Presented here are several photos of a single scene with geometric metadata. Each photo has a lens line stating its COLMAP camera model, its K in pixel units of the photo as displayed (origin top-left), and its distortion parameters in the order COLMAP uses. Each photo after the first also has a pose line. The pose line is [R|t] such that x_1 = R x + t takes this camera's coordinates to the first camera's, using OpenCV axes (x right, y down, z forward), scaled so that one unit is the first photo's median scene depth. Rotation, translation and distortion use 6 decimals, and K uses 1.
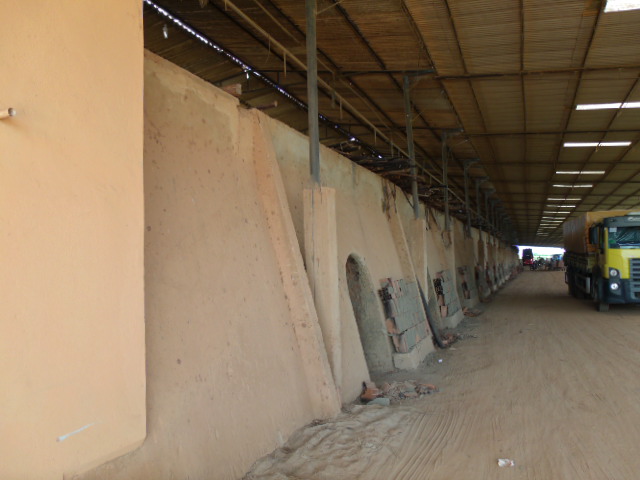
lens RADIAL K [[491.2, 0, 320.0], [0, 491.2, 240.0], [0, 0, 1]] dist [-0.055514, -0.066641]
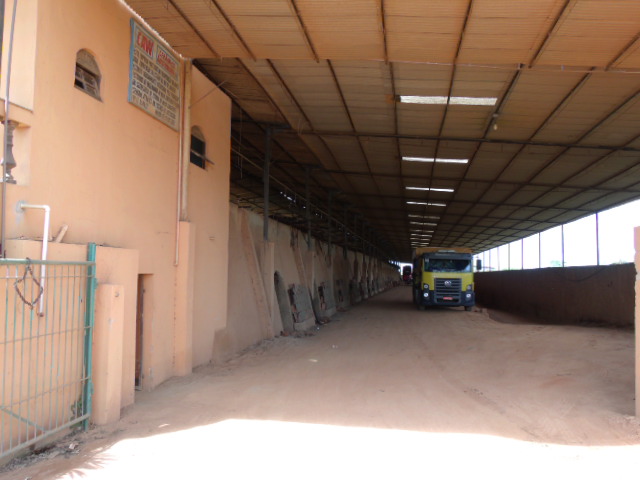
lens RADIAL K [[491.2, 0, 320.0], [0, 491.2, 240.0], [0, 0, 1]] dist [-0.055514, -0.066641]
pose [[0.975820, 0.050422, 0.212679, -0.117294], [-0.045955, 0.998608, -0.025896, -0.032347], [-0.213689, 0.015496, 0.976779, -0.602608]]
